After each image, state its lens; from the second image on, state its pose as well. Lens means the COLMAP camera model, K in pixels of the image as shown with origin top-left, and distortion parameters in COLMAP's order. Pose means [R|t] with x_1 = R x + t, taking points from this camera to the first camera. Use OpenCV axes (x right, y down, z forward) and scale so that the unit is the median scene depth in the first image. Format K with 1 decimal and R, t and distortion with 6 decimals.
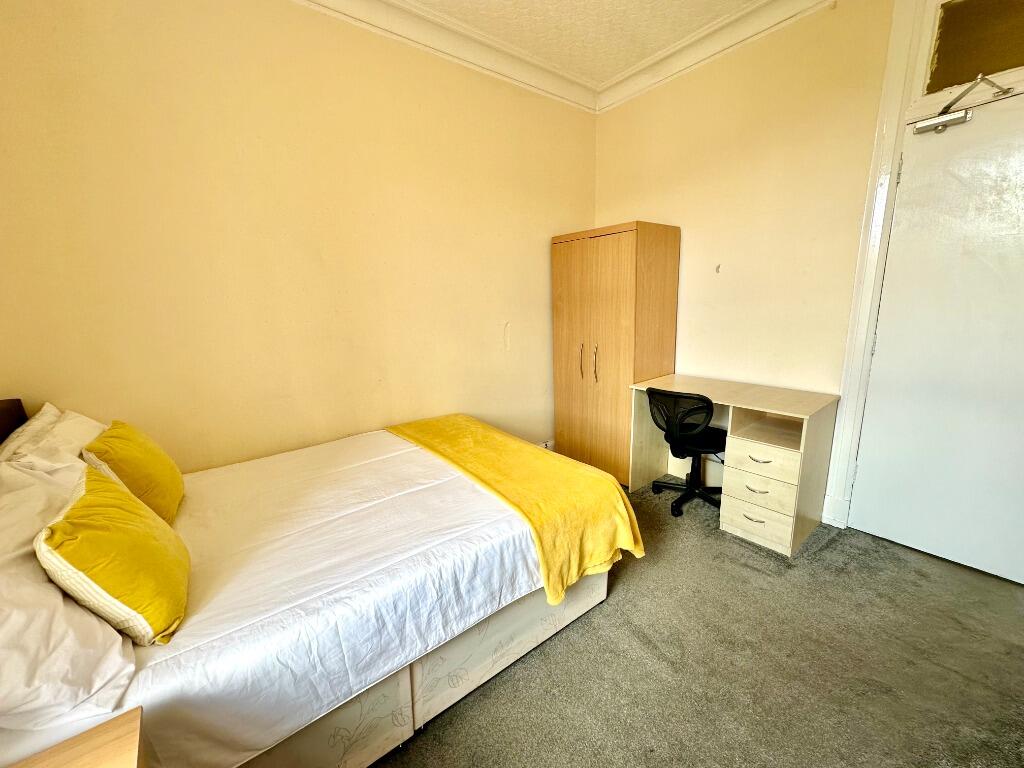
lens RADIAL K [[409.7, 0, 512.4], [0, 409.7, 383.0], [0, 0, 1]] dist [0.001839, 0.000399]
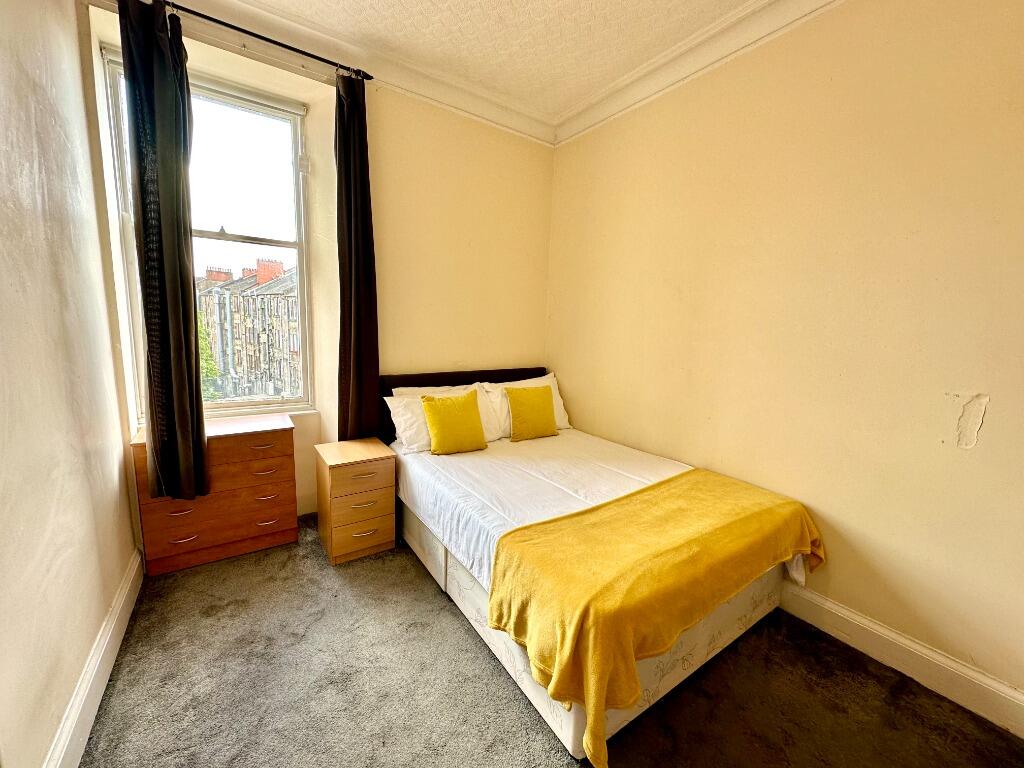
lens RADIAL K [[409.7, 0, 513.1], [0, 409.7, 382.5], [0, 0, 1]] dist [0.001839, 0.000399]
pose [[-0.080991, 0.159950, -0.983797, 0.860342], [-0.225393, 0.958532, 0.174398, -0.202164], [0.970896, 0.235866, -0.041581, 0.809612]]
